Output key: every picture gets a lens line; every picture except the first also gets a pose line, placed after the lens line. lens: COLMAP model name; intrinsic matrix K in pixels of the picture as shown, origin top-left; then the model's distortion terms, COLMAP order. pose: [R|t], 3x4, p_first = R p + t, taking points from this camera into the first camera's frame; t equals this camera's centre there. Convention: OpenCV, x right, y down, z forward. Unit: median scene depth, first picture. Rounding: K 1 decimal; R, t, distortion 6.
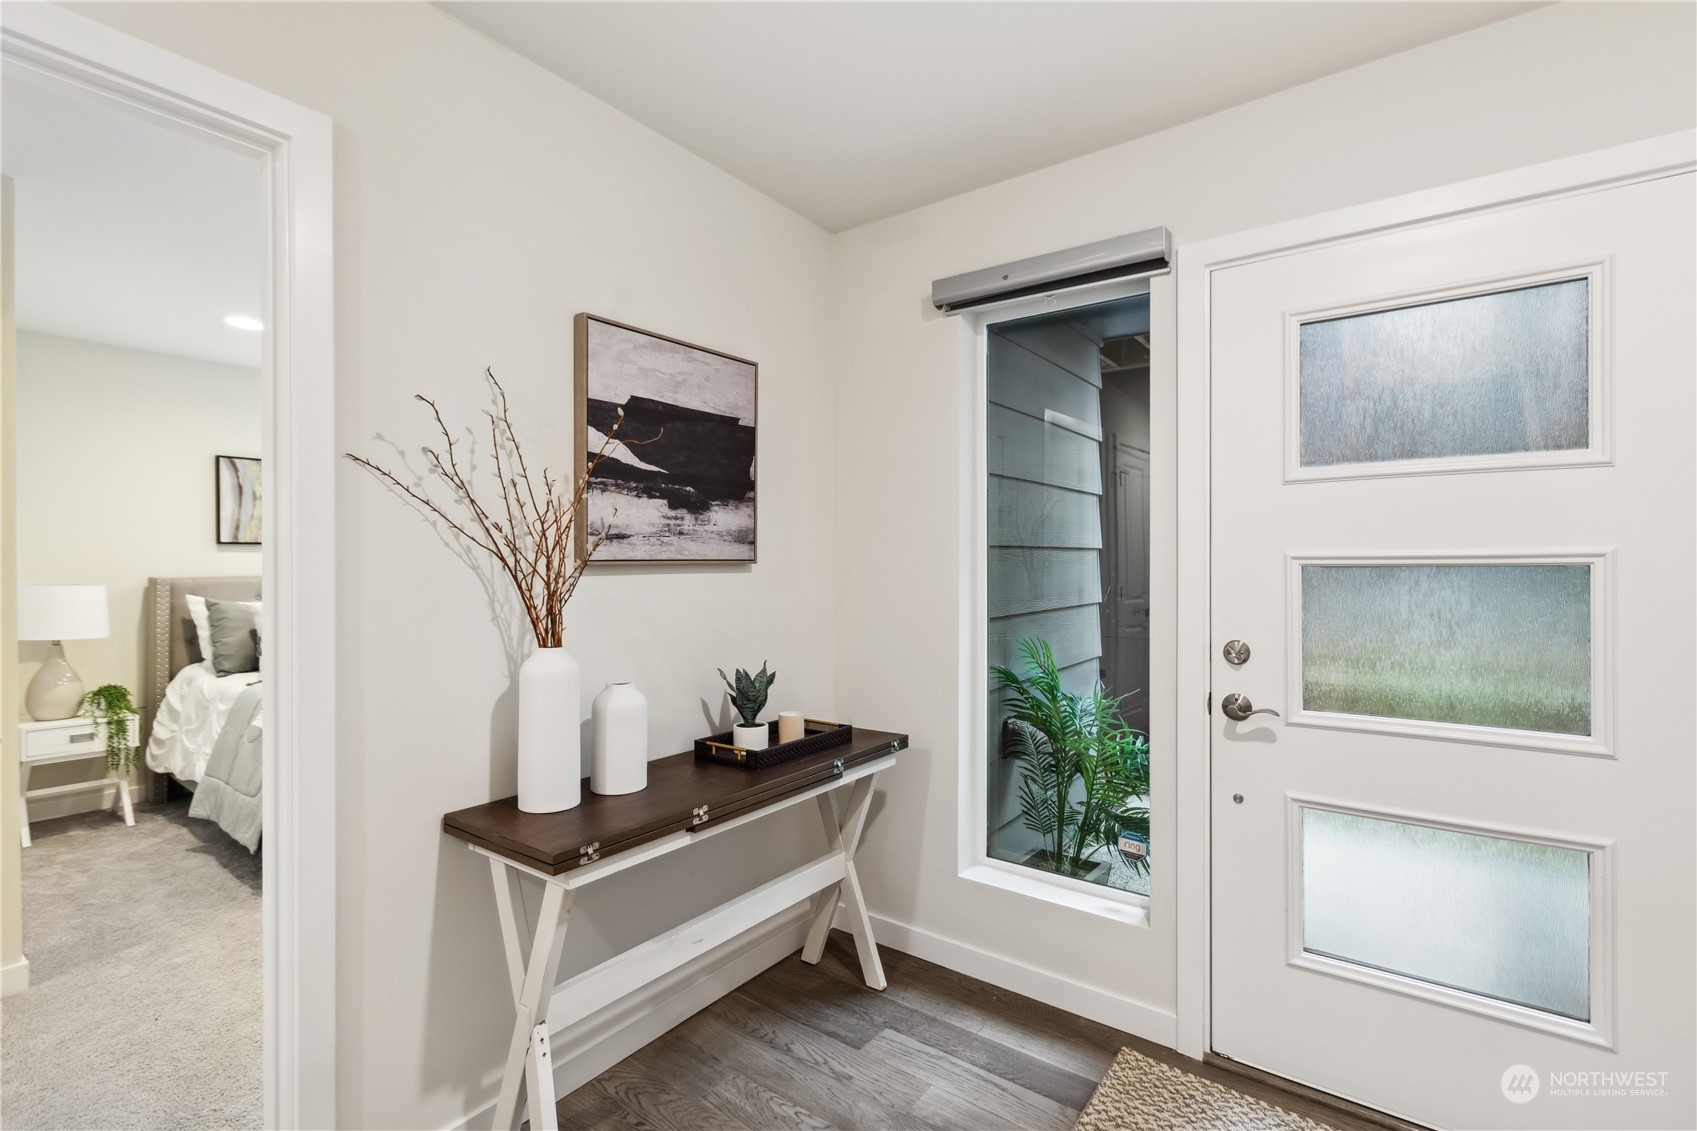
lens RADIAL K [[778.1, 0, 855.8], [0, 778.1, 551.2], [0, 0, 1]] dist [0.000304, 0.000642]
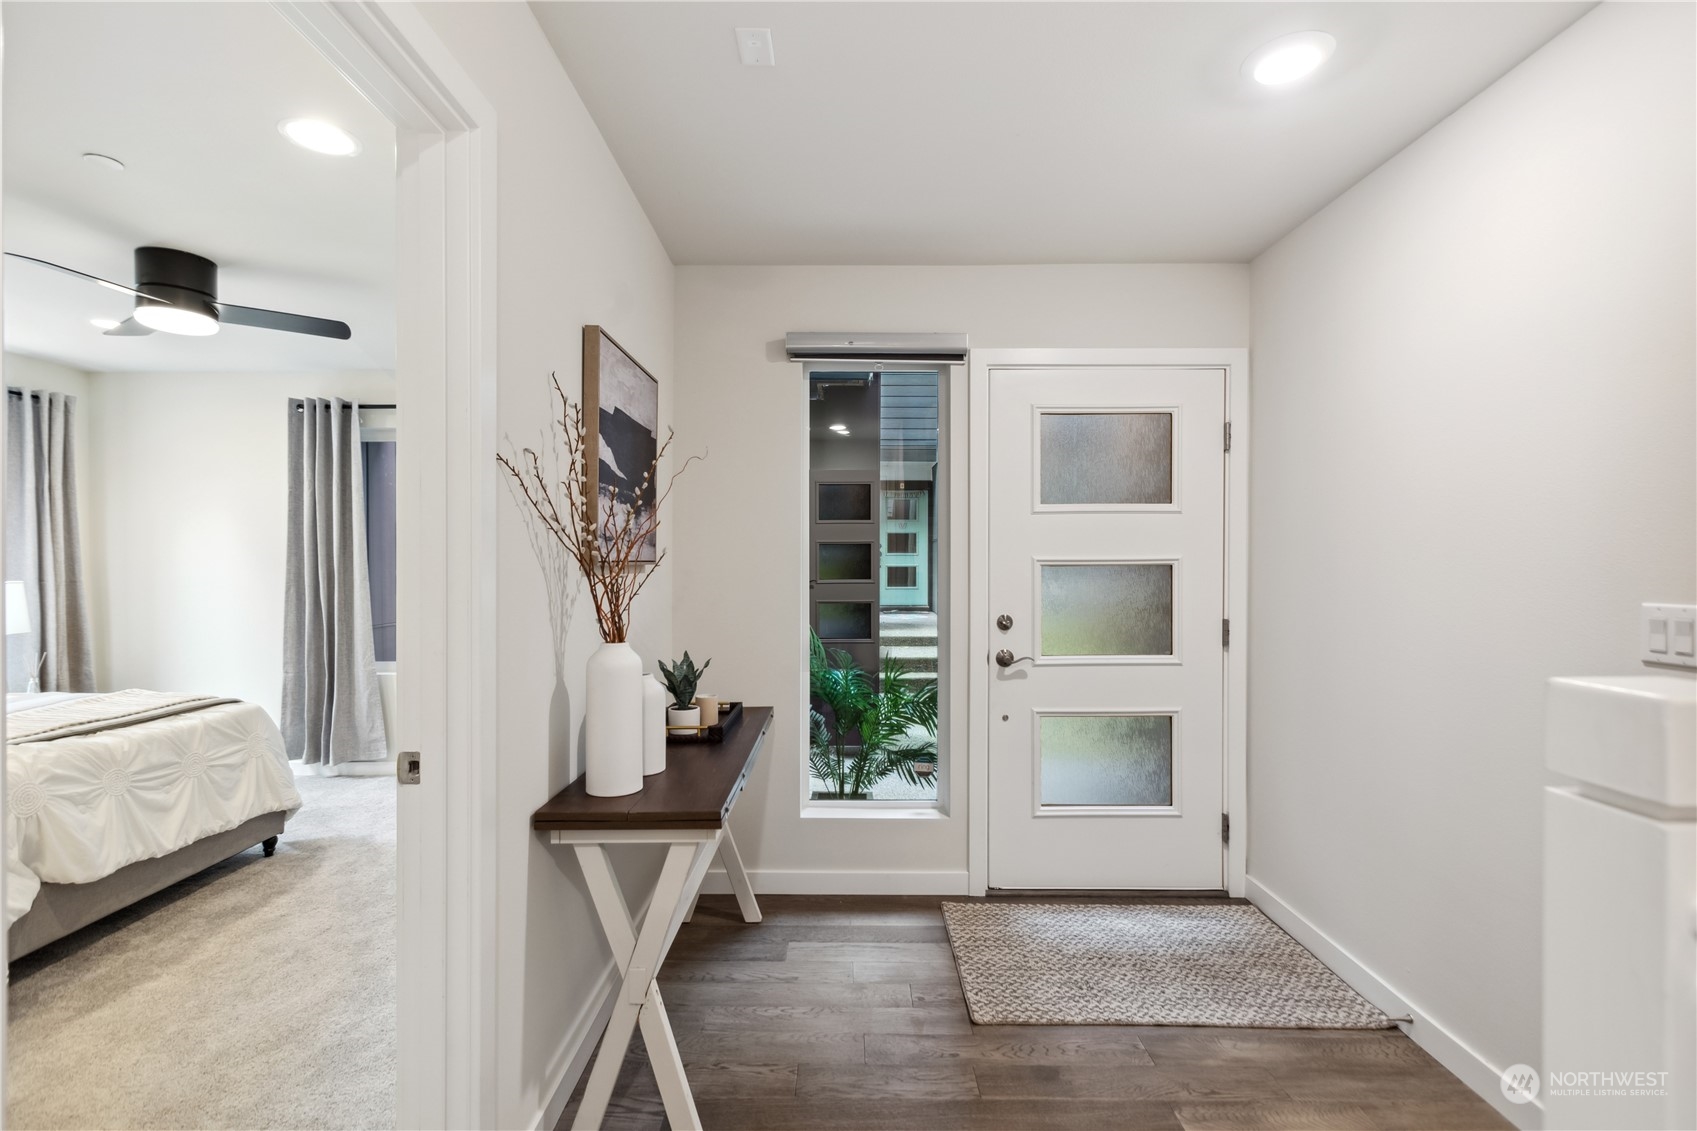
lens RADIAL K [[781.0, 0, 845.3], [0, 781.0, 555.9], [0, 0, 1]] dist [-0.001526, -0.000911]
pose [[0.801859, 0.005373, 0.597489, -0.671633], [-0.008405, 0.999962, 0.002287, -0.001716], [-0.597454, -0.006856, 0.801874, -0.041372]]
